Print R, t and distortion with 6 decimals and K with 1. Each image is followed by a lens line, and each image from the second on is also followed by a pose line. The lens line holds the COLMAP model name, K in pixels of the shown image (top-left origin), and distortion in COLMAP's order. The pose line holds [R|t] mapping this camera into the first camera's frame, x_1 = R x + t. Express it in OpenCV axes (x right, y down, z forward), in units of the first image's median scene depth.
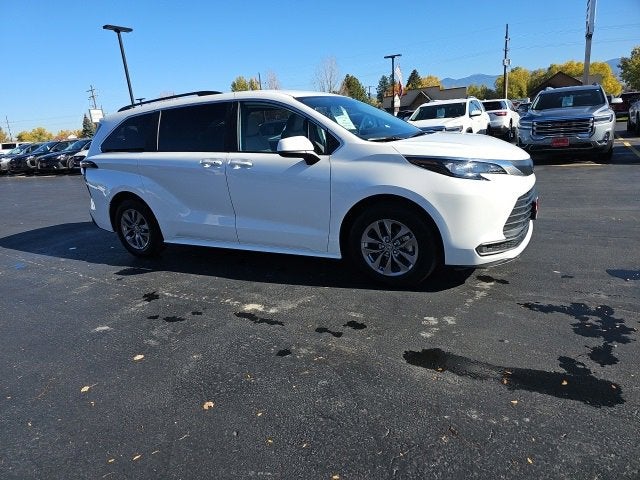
lens RADIAL K [[420.2, 0, 315.8], [0, 420.2, 235.7], [0, 0, 1]] dist [0.060583, -0.050697]
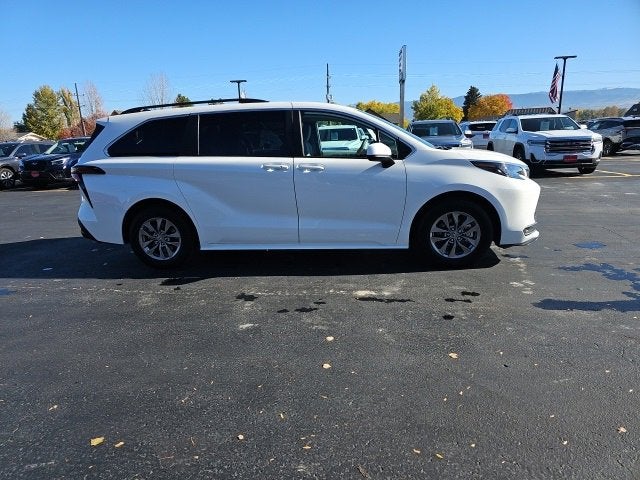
lens RADIAL K [[420.2, 0, 314.8], [0, 420.2, 240.6], [0, 0, 1]] dist [0.060583, -0.050697]
pose [[0.922454, -0.048743, 0.383018, -0.592964], [0.064826, 0.997470, -0.029188, 0.047501], [-0.380626, 0.051754, 0.923280, 0.013723]]
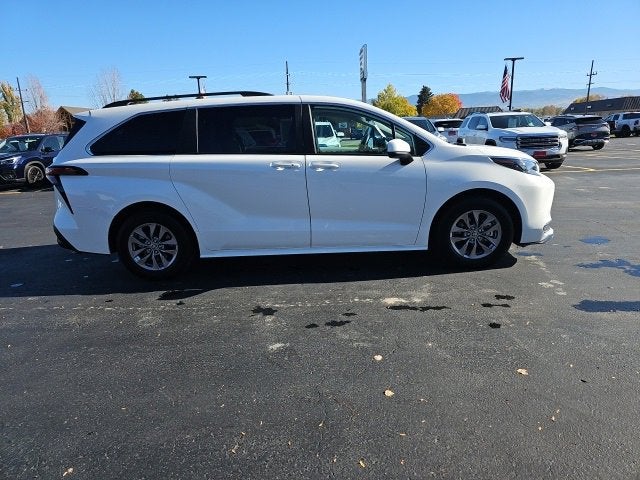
lens RADIAL K [[420.2, 0, 319.3], [0, 420.2, 226.5], [0, 0, 1]] dist [0.060583, -0.050697]
pose [[0.876405, -0.060608, 0.477745, -0.677077], [0.093664, 0.994557, -0.045651, 0.017133], [-0.472378, 0.084756, 0.877312, 0.143777]]
